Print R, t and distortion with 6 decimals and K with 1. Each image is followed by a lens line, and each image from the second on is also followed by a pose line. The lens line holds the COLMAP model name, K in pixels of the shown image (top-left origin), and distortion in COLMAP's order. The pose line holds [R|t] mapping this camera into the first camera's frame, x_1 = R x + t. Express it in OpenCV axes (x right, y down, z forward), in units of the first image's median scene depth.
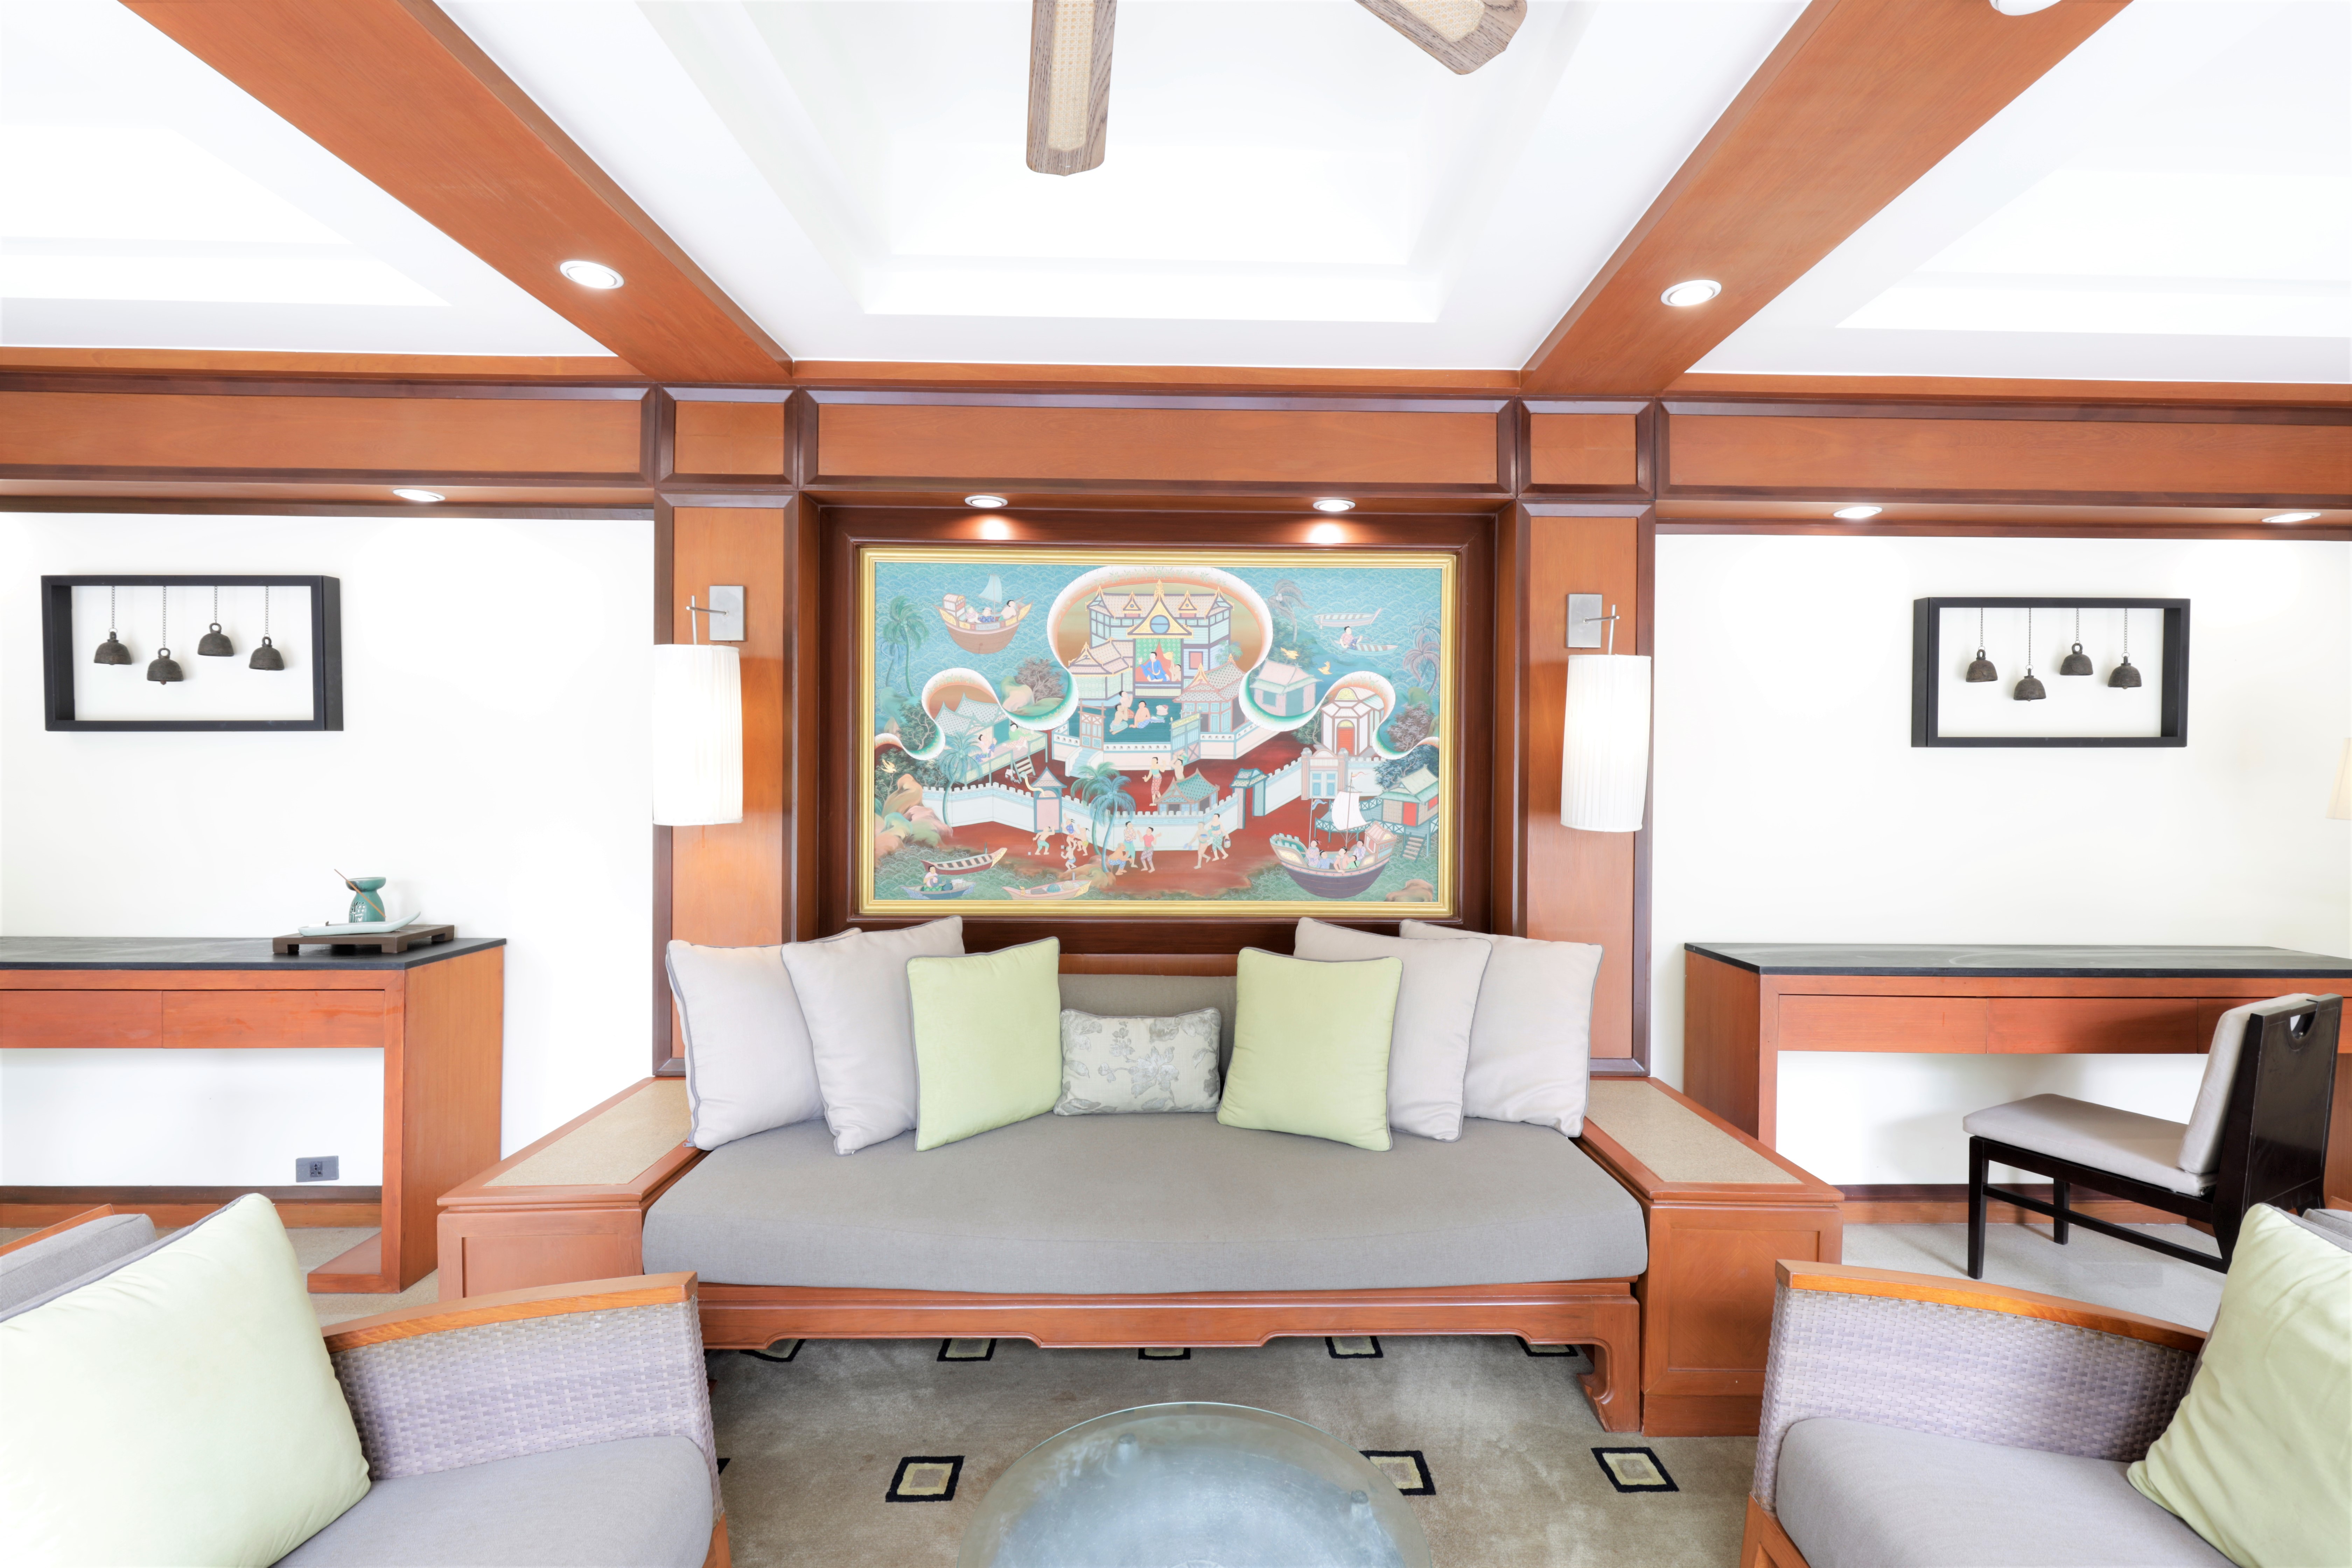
lens RADIAL K [[1040.4, 0, 1208.5], [0, 1040.4, 778.1], [0, 0, 1]] dist [-0.000495, -0.000500]
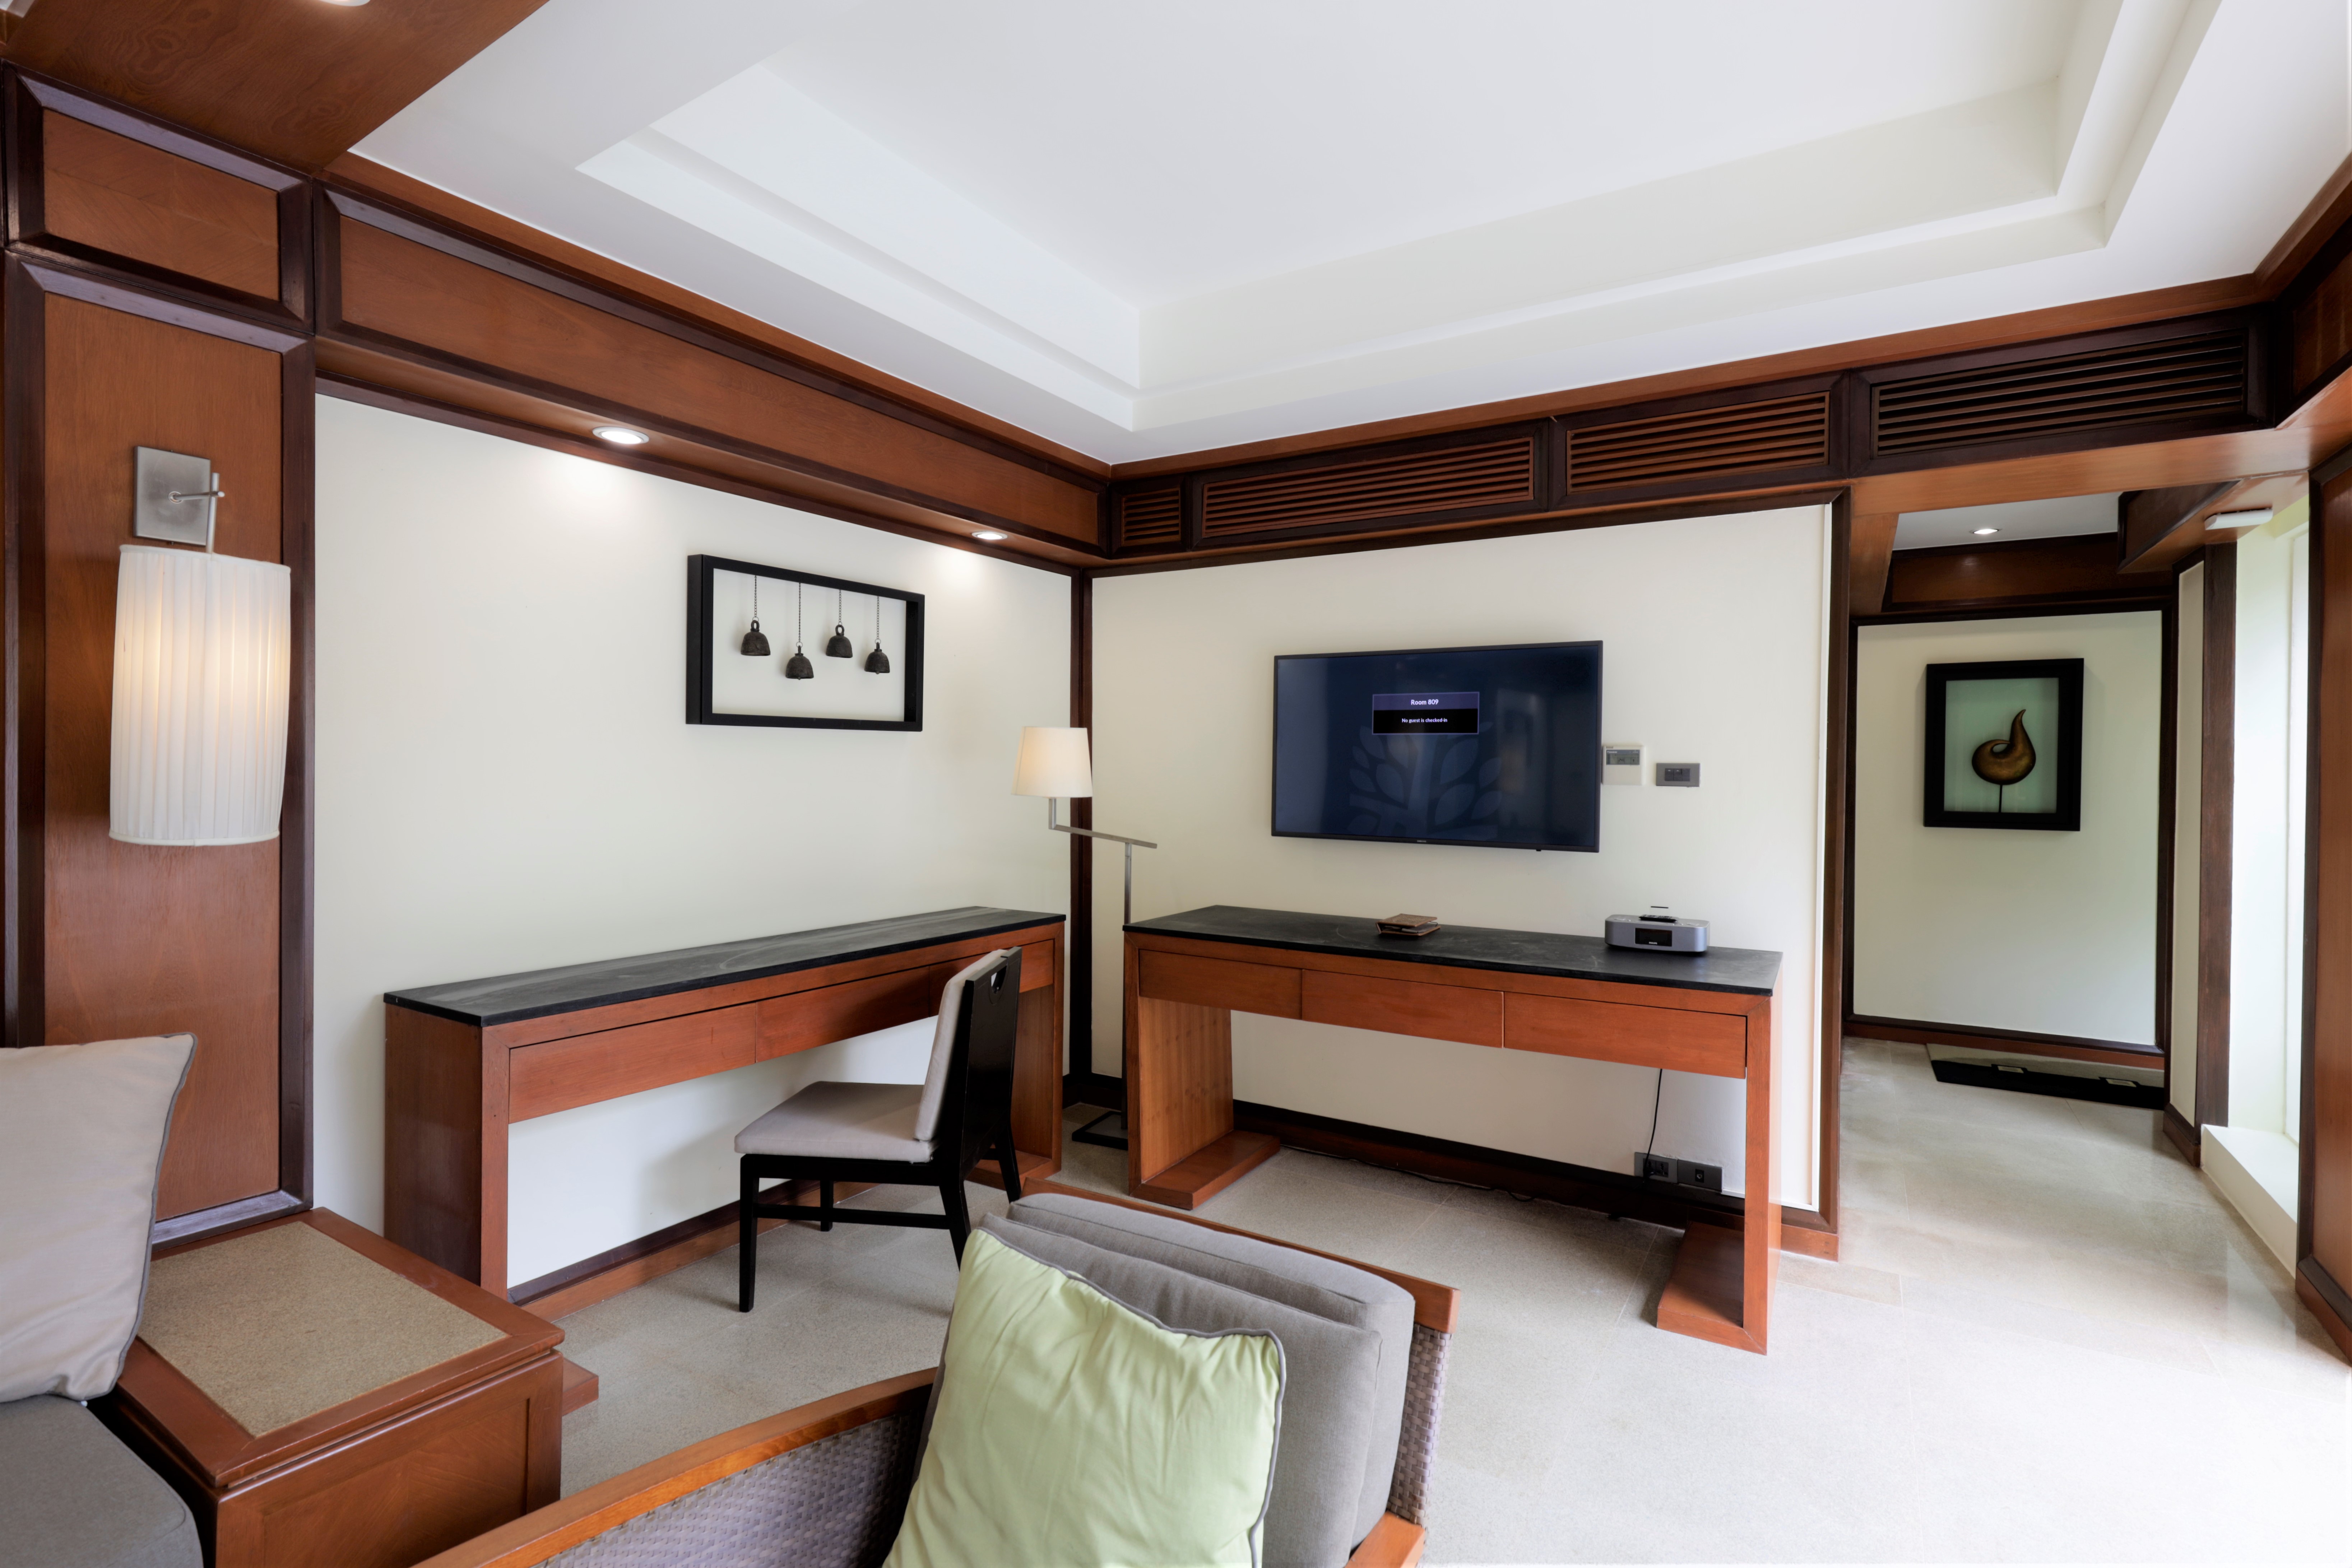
lens RADIAL K [[1075.4, 0, 1174.1], [0, 1075.4, 774.9], [0, 0, 1]] dist [-0.000491, 0.000142]
pose [[0.555512, -0.008650, 0.831463, 0.154489], [-0.003071, 0.999918, 0.012455, 0.000750], [-0.831503, -0.009472, 0.555440, 0.158320]]
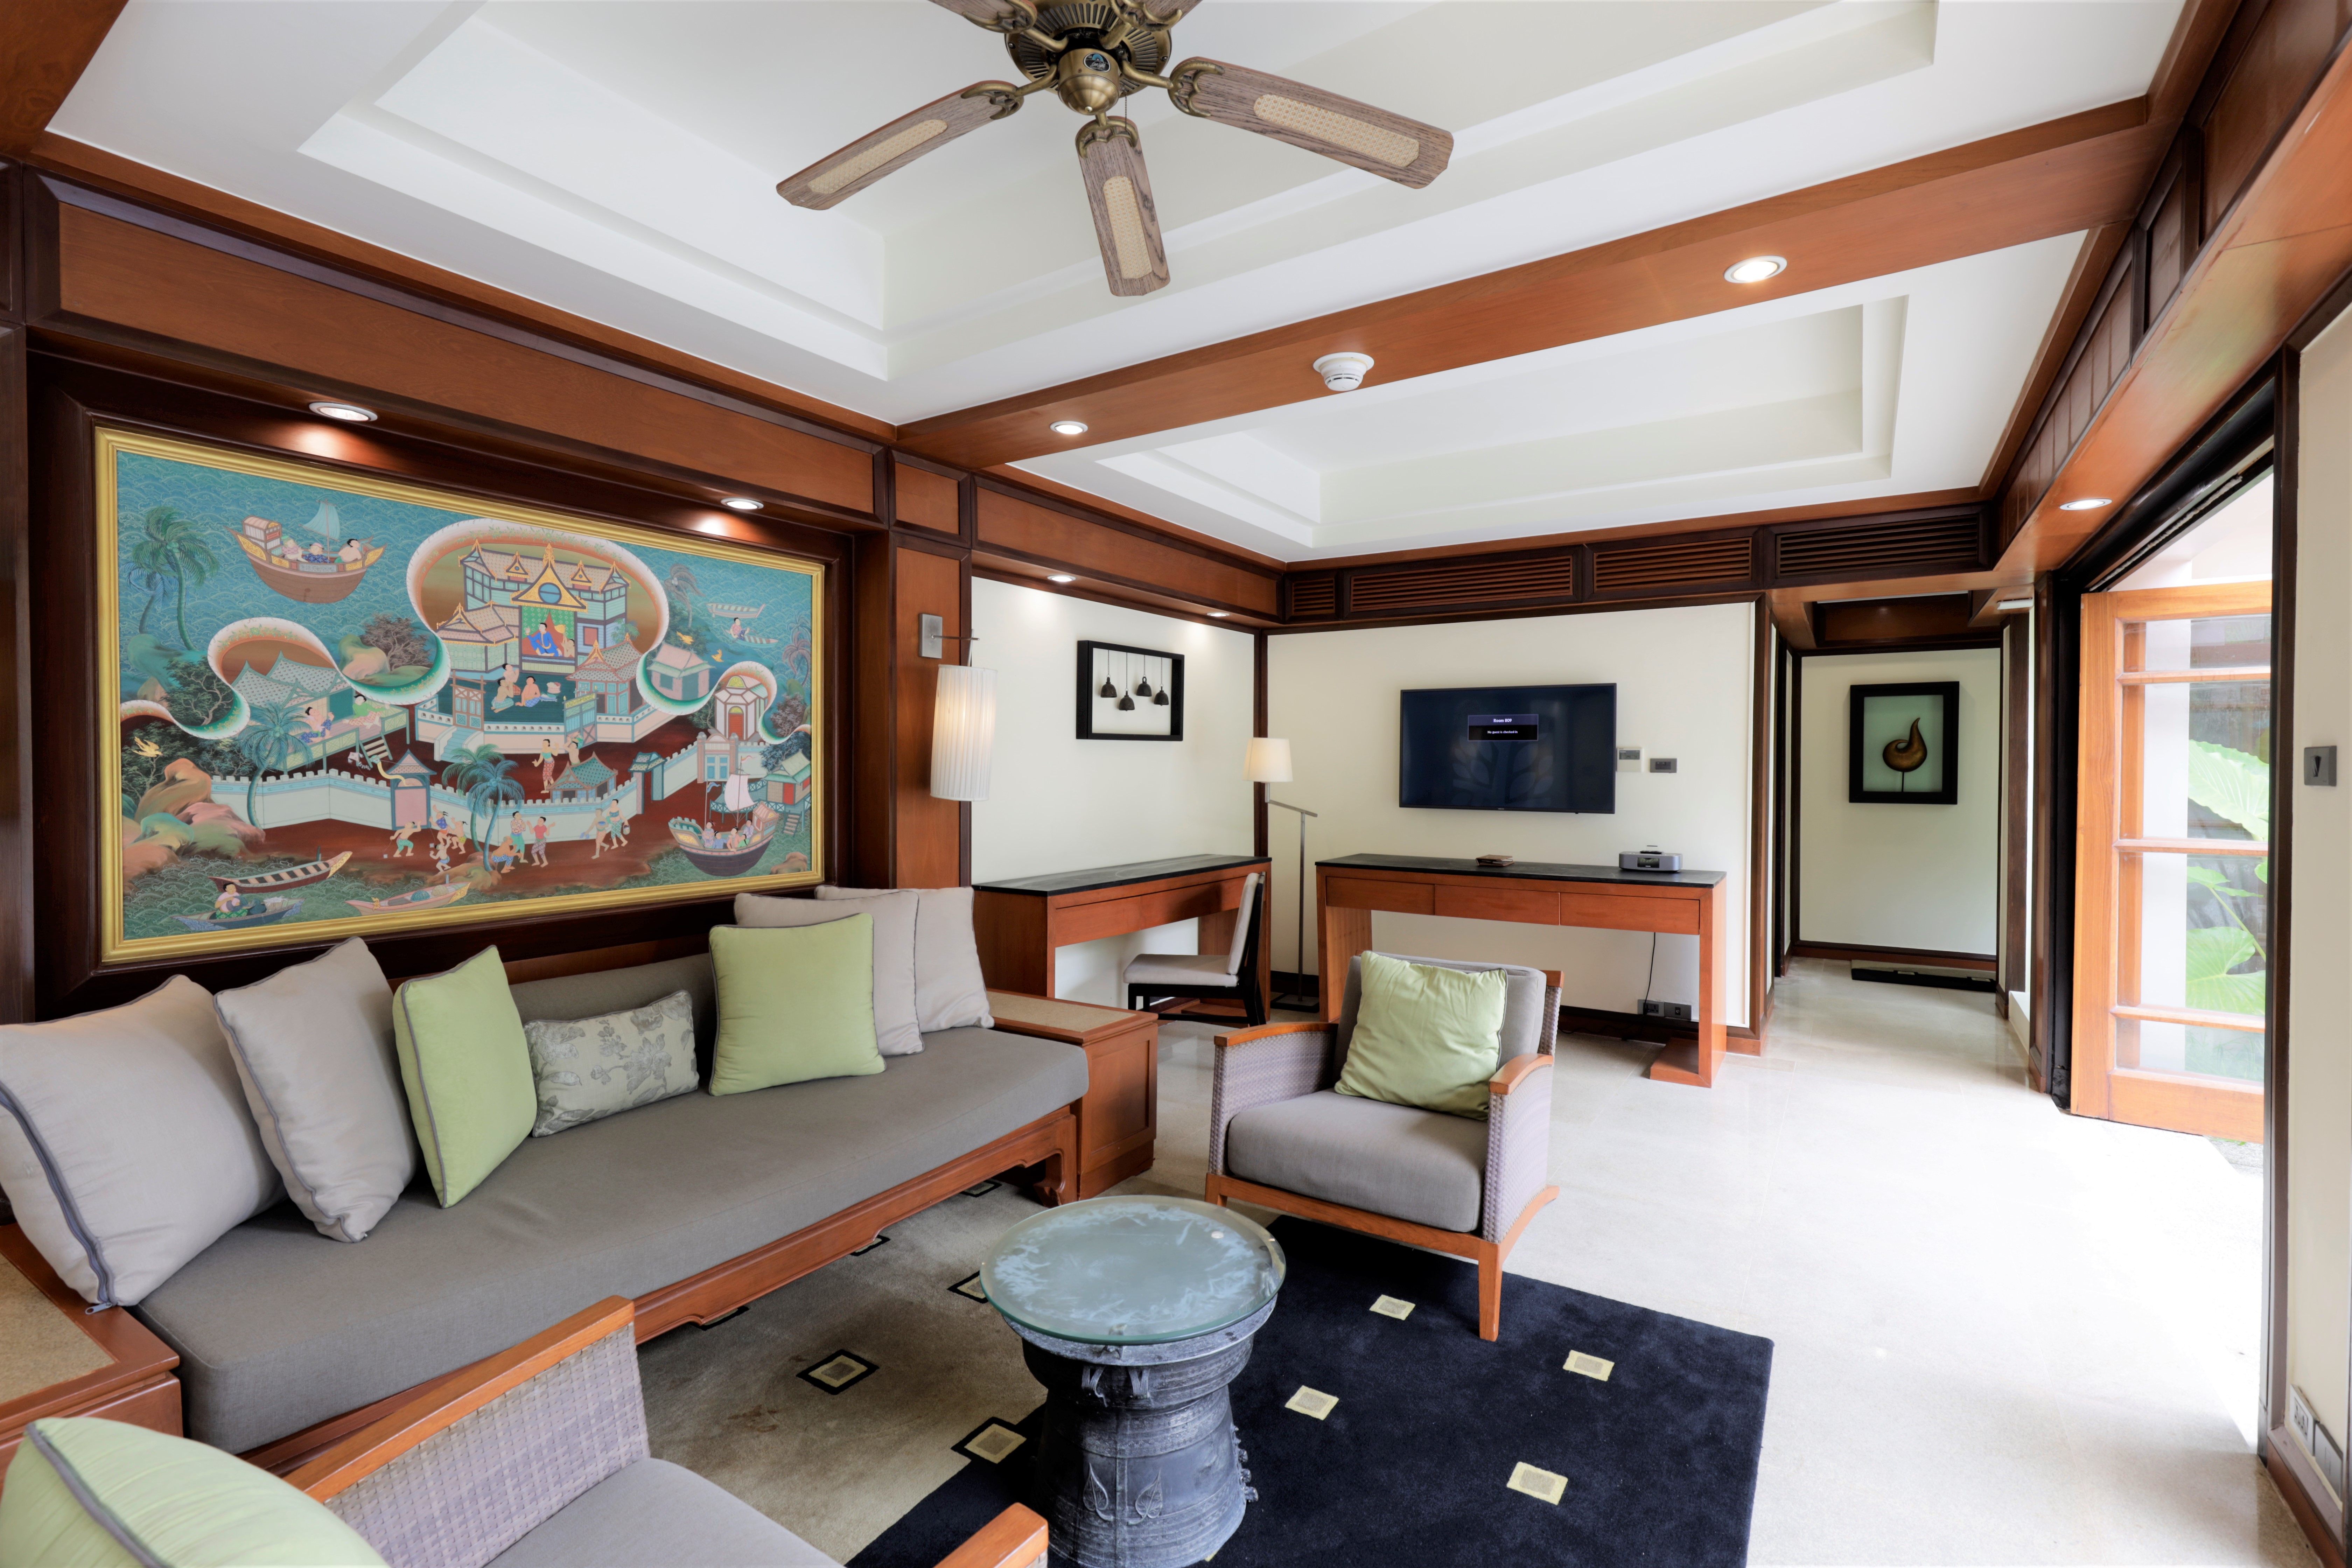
lens RADIAL K [[1049.5, 0, 1173.8], [0, 1049.5, 775.9], [0, 0, 1]] dist [-0.001562, -0.000392]
pose [[0.567617, -0.015581, 0.823145, -0.495320], [0.003336, 0.999856, 0.016625, -0.001723], [-0.823286, -0.006690, 0.567587, 0.030427]]
